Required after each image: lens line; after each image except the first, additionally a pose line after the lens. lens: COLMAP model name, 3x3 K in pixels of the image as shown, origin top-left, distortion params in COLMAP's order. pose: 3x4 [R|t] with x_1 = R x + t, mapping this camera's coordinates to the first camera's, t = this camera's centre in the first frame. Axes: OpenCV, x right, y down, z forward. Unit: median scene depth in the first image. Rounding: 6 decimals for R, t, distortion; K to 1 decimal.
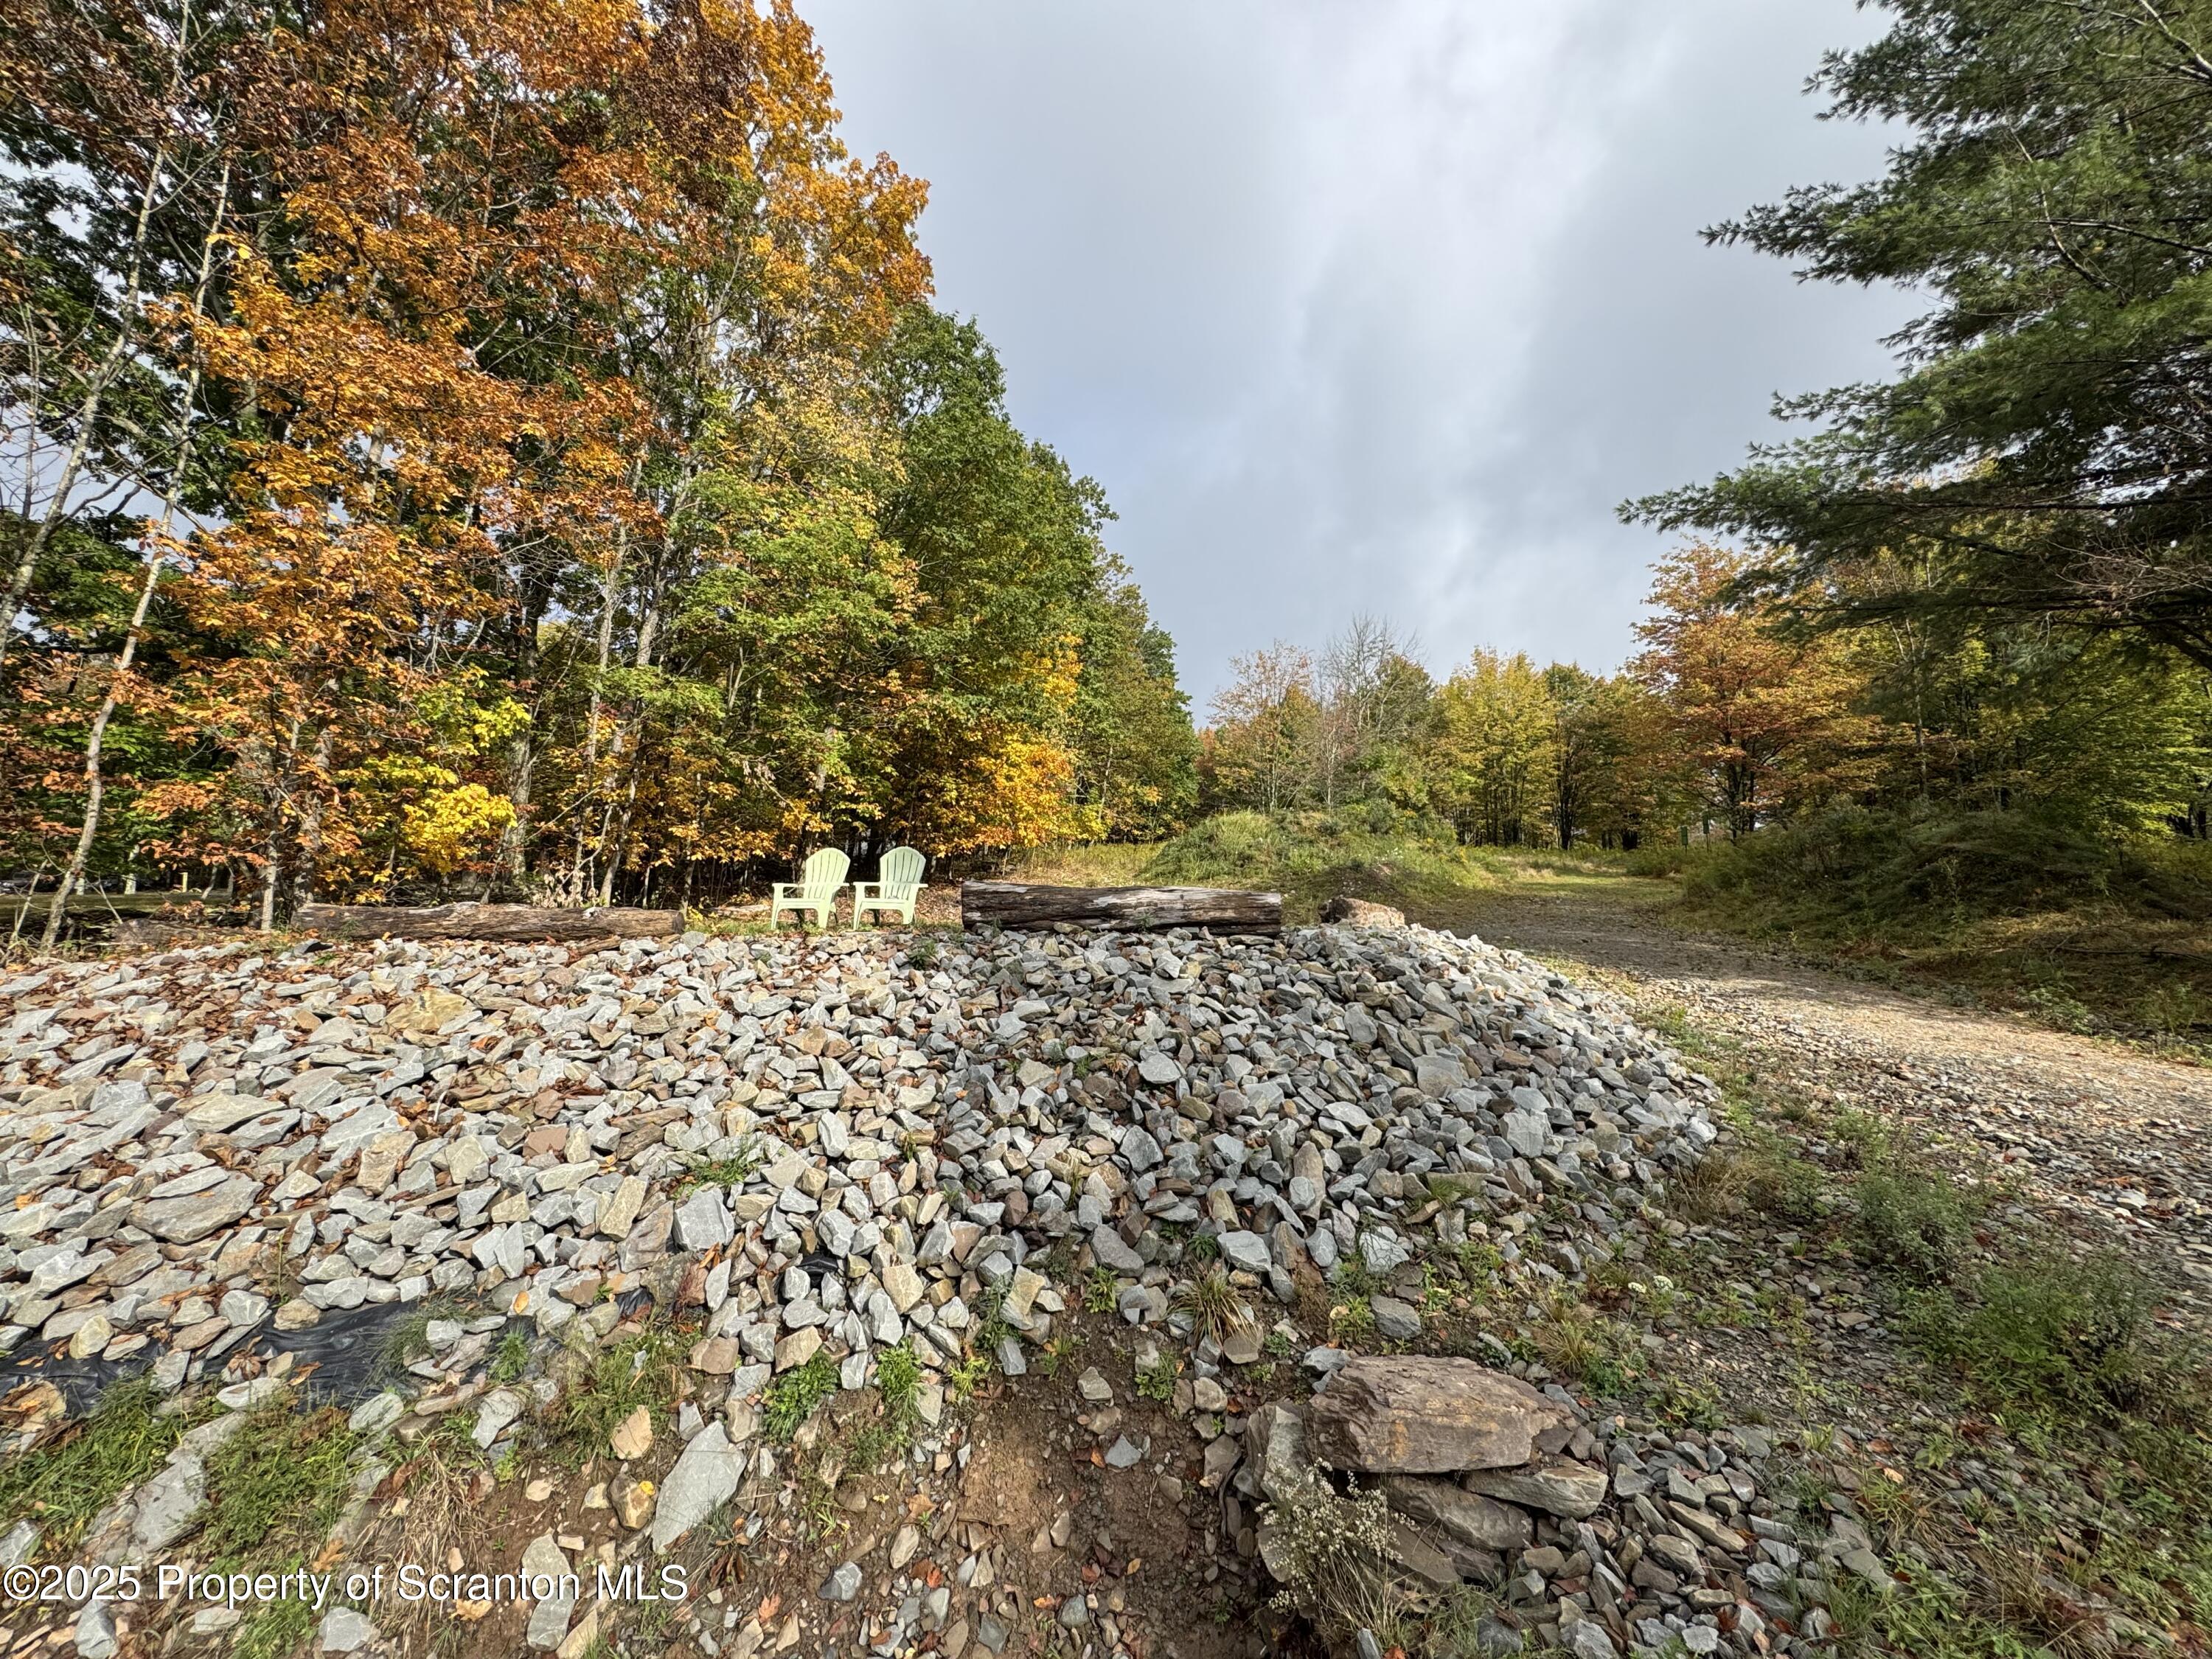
lens RADIAL K [[890.0, 0, 1107.8], [0, 890.0, 824.7], [0, 0, 1]] dist [-0.002656, 0.000986]
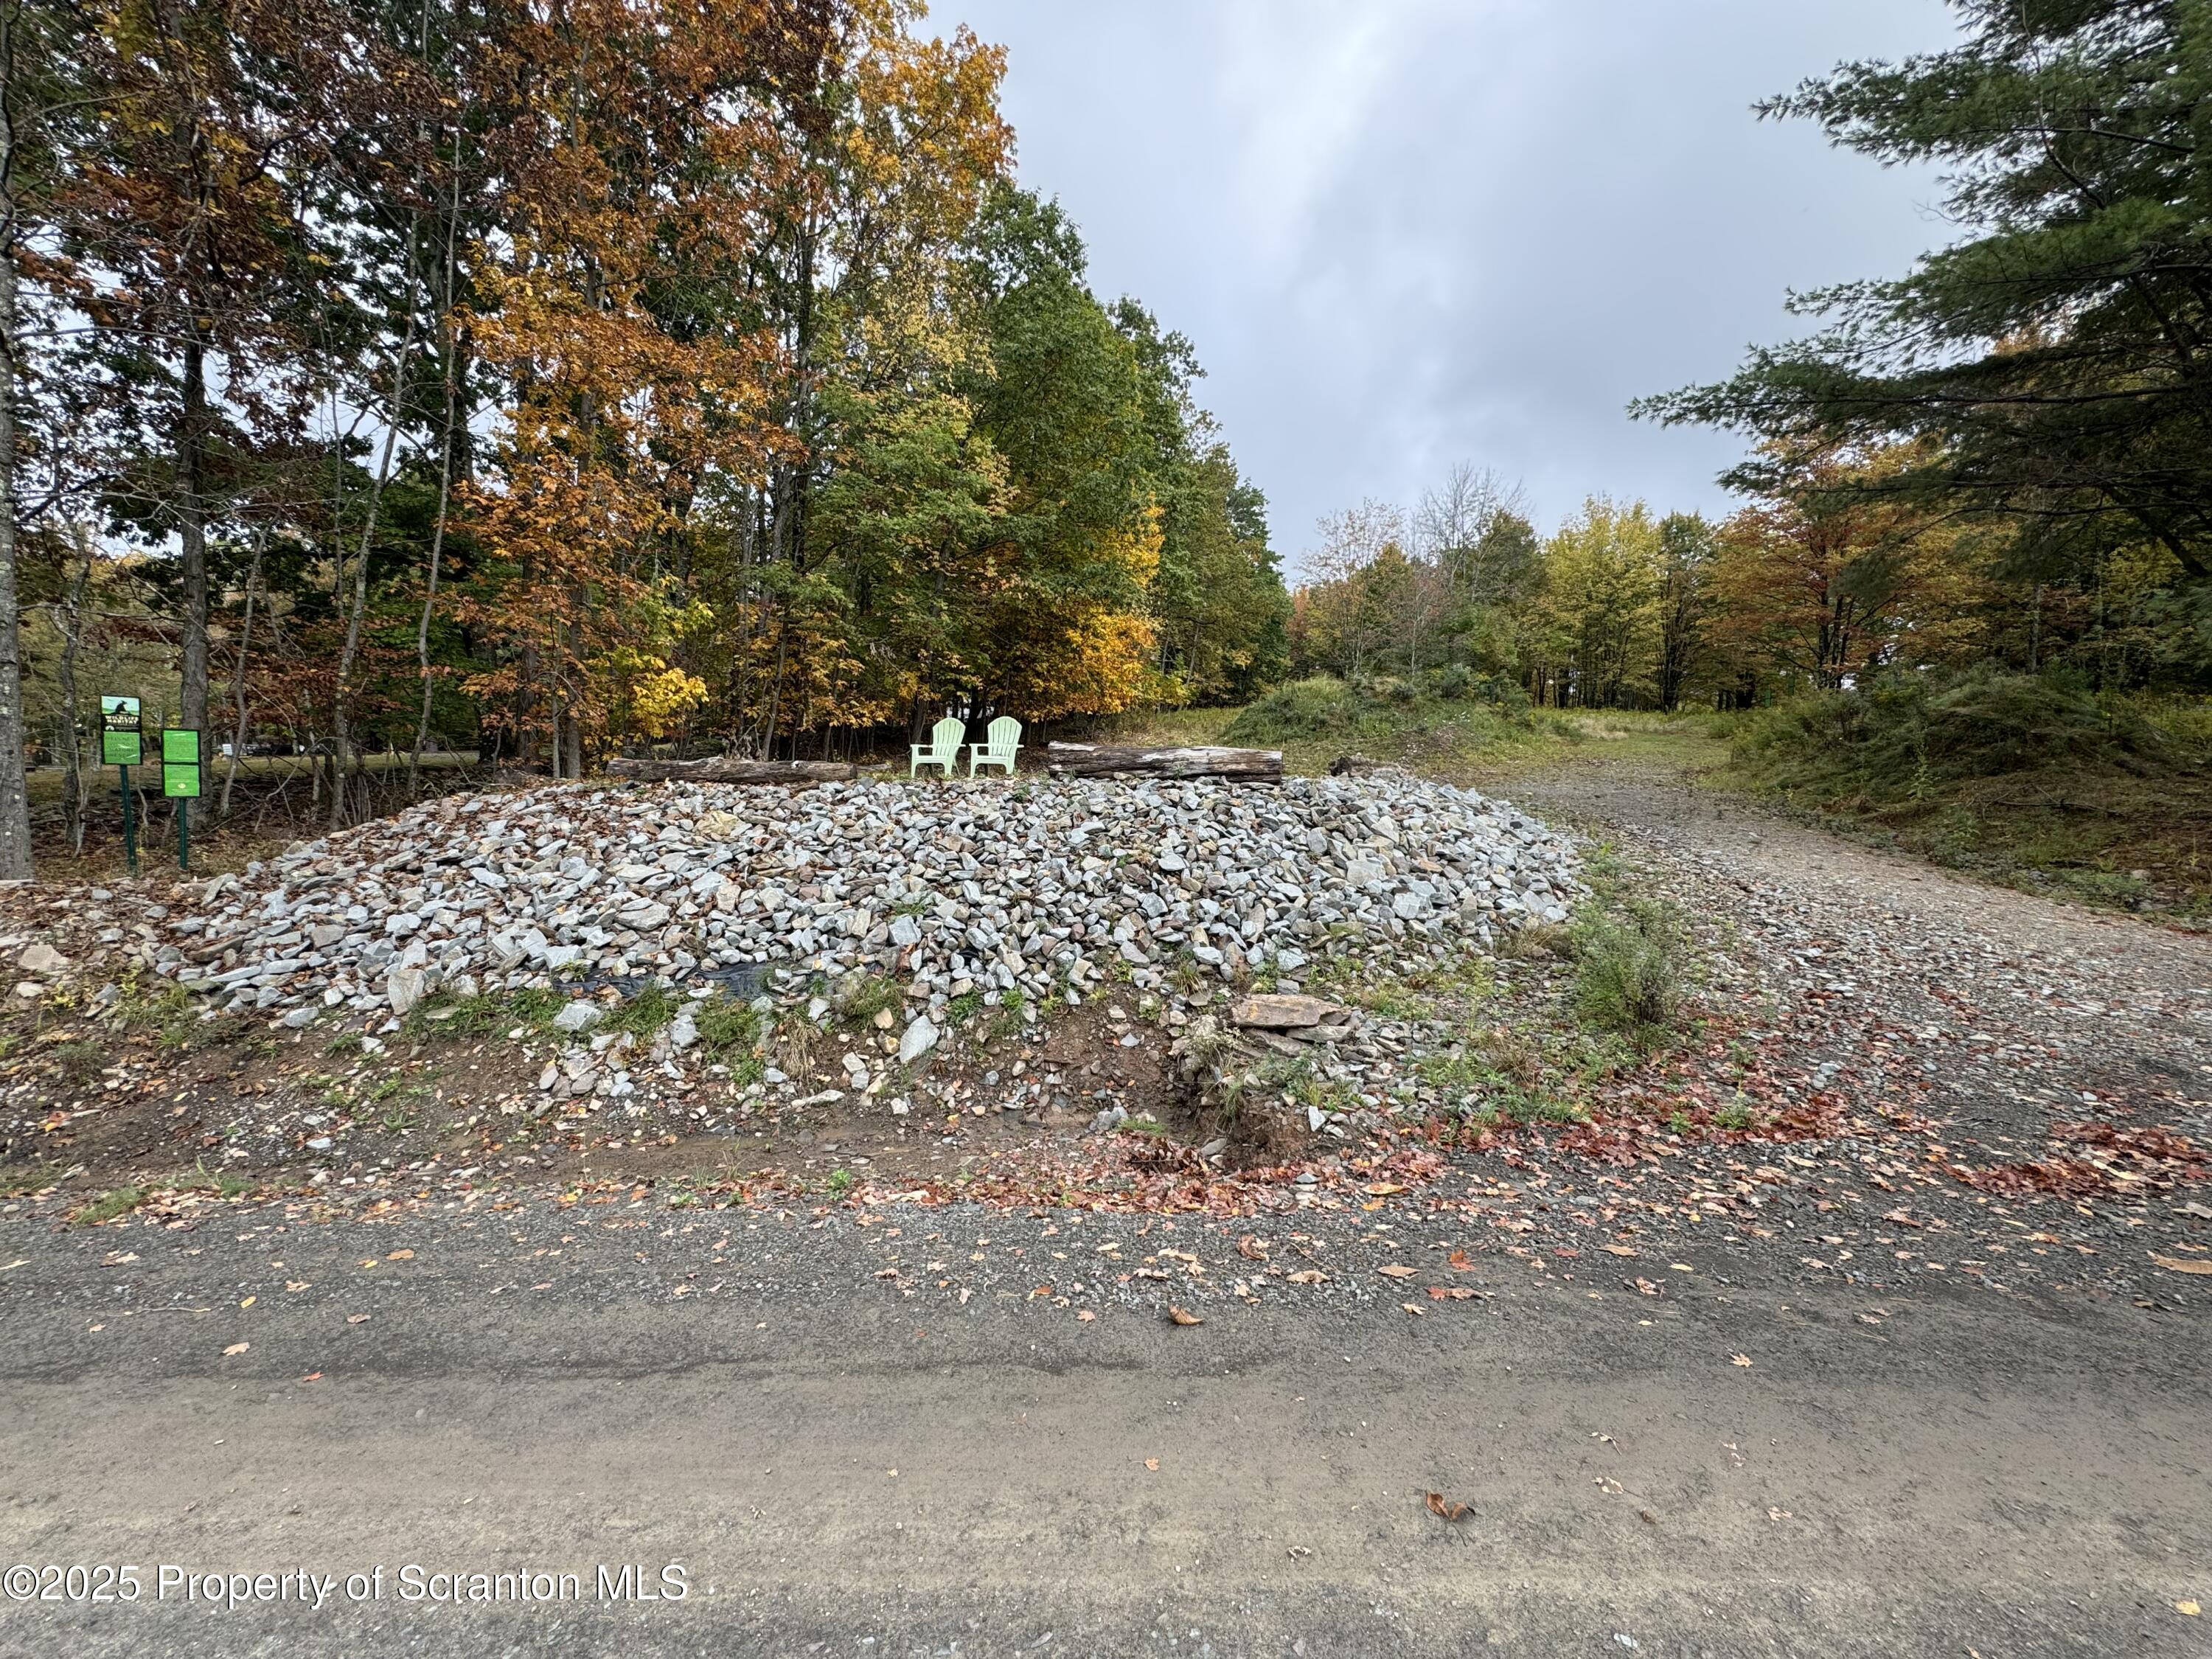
lens RADIAL K [[890.0, 0, 1110.2], [0, 890.0, 837.2], [0, 0, 1]] dist [-0.002656, 0.000986]
pose [[0.994628, 0.010298, -0.103001, 0.091625], [0.006959, 0.986136, 0.165796, -0.024113], [0.103280, -0.165622, 0.980766, -0.442435]]
